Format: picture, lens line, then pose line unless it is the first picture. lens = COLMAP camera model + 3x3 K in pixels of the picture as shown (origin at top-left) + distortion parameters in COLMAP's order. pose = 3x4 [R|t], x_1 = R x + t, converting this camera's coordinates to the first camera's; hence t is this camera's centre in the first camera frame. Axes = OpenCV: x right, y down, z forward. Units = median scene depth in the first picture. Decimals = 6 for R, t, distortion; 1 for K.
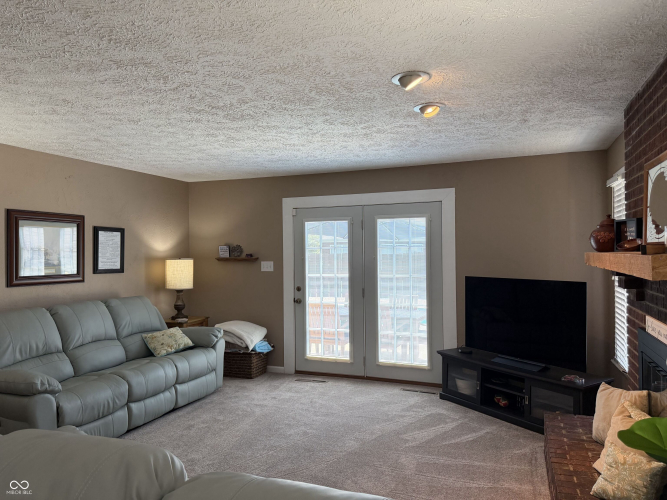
lens RADIAL K [[477.6, 0, 333.5], [0, 477.6, 250.0], [0, 0, 1]] dist [0.055514, -0.002654]
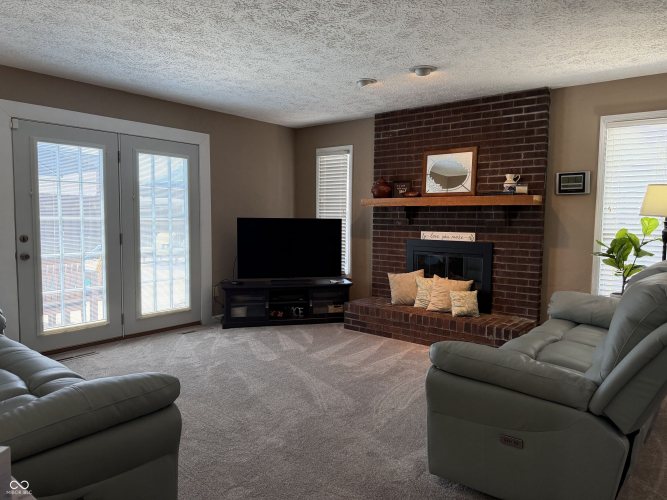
lens RADIAL K [[477.6, 0, 333.5], [0, 477.6, 250.0], [0, 0, 1]] dist [0.055514, -0.002654]
pose [[0.299124, -0.059588, 0.952352, -0.682760], [-0.016194, 0.997588, 0.067505, 0.048174], [-0.954077, -0.035614, 0.297437, 0.411785]]
